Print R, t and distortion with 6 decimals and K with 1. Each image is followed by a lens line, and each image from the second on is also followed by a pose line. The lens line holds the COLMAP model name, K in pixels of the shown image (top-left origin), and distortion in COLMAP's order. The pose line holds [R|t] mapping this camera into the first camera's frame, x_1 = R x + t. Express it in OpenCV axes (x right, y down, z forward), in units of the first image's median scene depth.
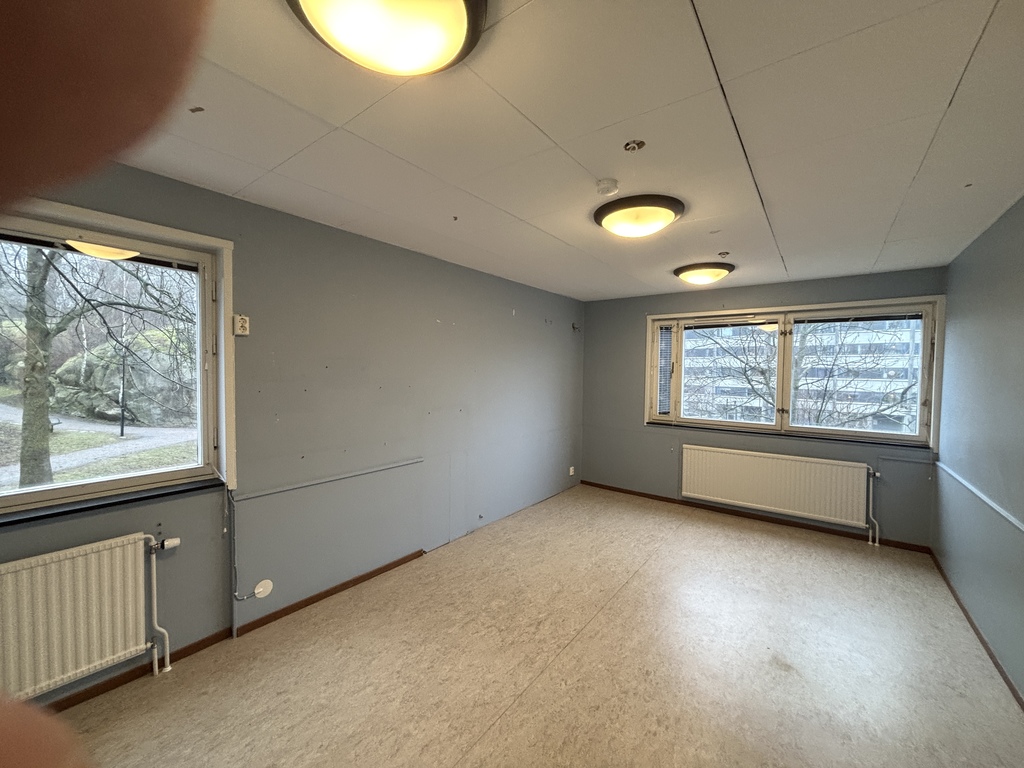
lens RADIAL K [[411.6, 0, 512.0], [0, 411.6, 384.0], [0, 0, 1]] dist [-0.000347, -0.000102]
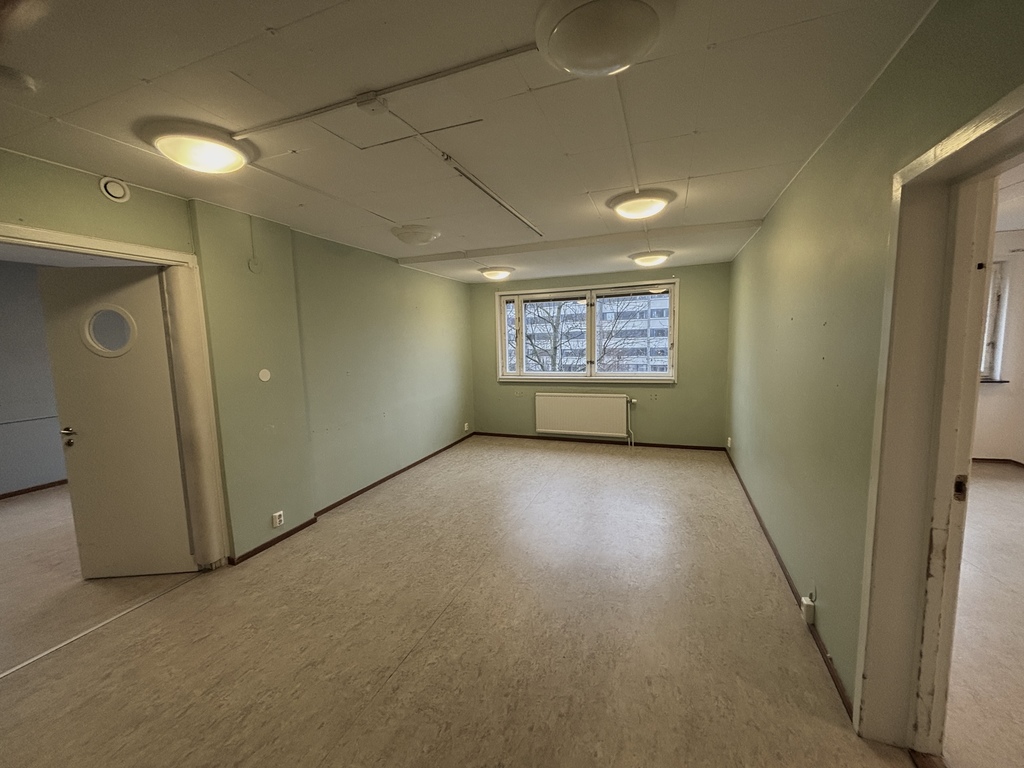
lens RADIAL K [[411.6, 0, 512.0], [0, 411.6, 384.0], [0, 0, 1]] dist [-0.000347, -0.000102]
pose [[0.976735, -0.057891, 0.206490, 0.114516], [0.040012, 0.995161, 0.089738, 0.003058], [-0.210686, -0.079389, 0.974325, -0.288631]]
